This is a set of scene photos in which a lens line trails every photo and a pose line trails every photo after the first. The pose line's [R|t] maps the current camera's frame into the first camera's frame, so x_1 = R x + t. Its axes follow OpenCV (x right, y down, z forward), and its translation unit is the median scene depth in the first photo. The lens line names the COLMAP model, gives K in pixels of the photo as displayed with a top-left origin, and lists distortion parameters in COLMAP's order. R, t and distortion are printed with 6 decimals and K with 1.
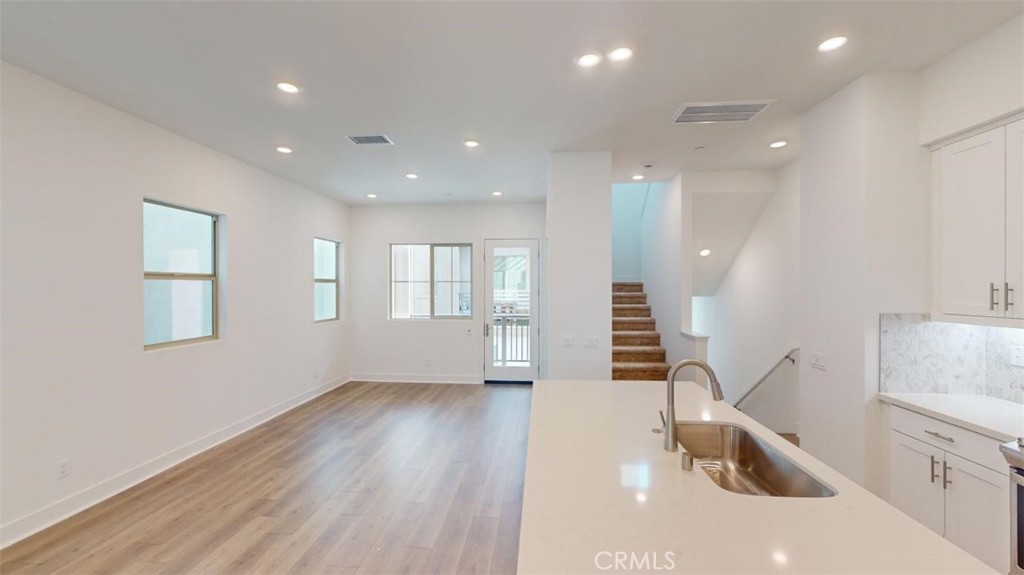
lens RADIAL K [[389.5, 0, 511.6], [0, 389.5, 288.1], [0, 0, 1]] dist [0.000269, -0.000161]
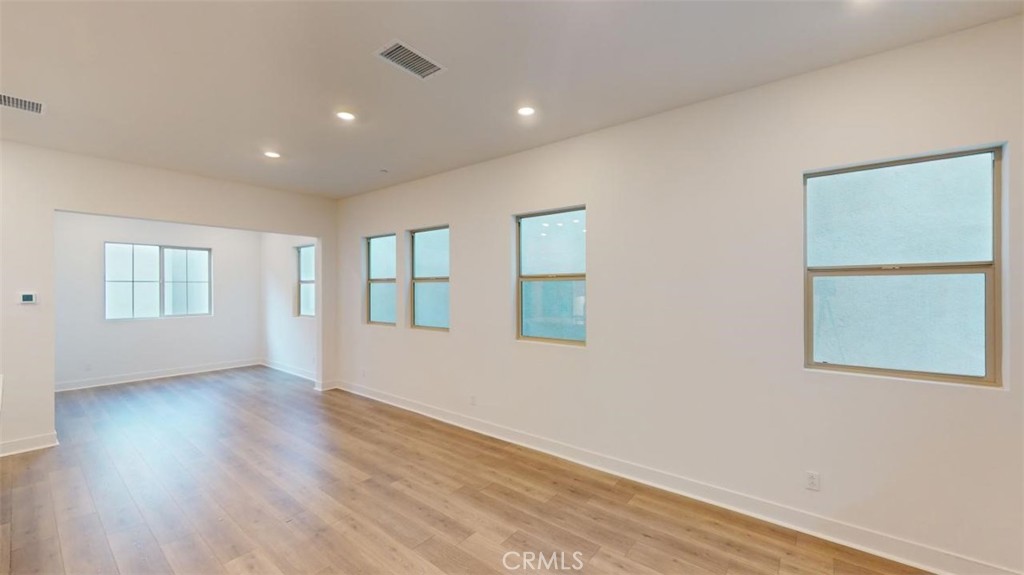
lens RADIAL K [[389.5, 0, 508.9], [0, 389.5, 287.3], [0, 0, 1]] dist [0.000269, -0.000161]
pose [[-0.558320, -0.003435, -0.829619, 0.086826], [0.000747, 0.999989, -0.004644, 0.002778], [0.829625, -0.003212, -0.558311, 1.520865]]
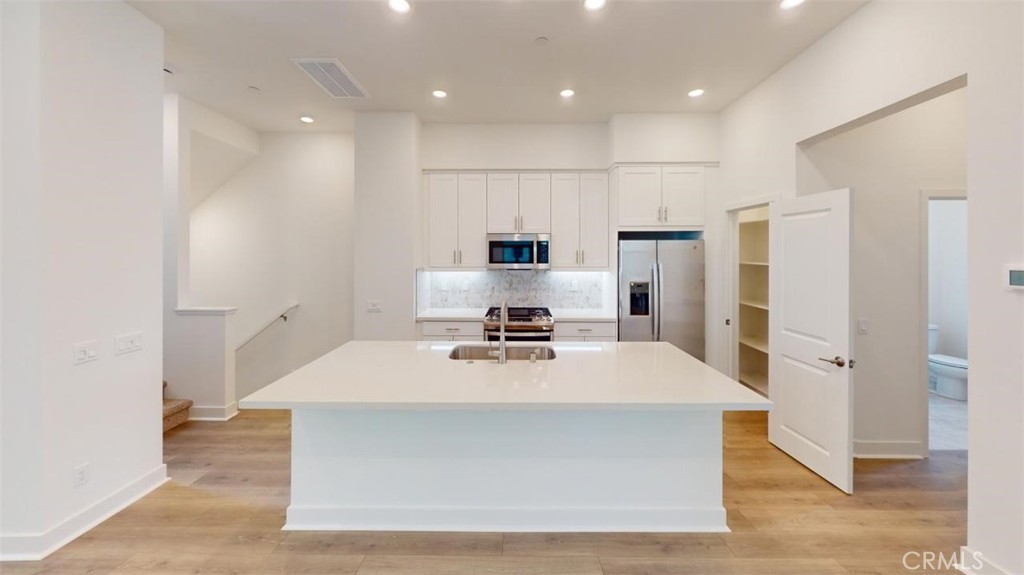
lens RADIAL K [[389.5, 0, 507.7], [0, 389.5, 279.4], [0, 0, 1]] dist [0.000269, -0.000161]
pose [[-0.043777, -0.072578, 0.996402, -0.495988], [-0.000089, 0.997358, 0.072643, -0.006368], [-0.999041, 0.003092, -0.043667, 0.472035]]
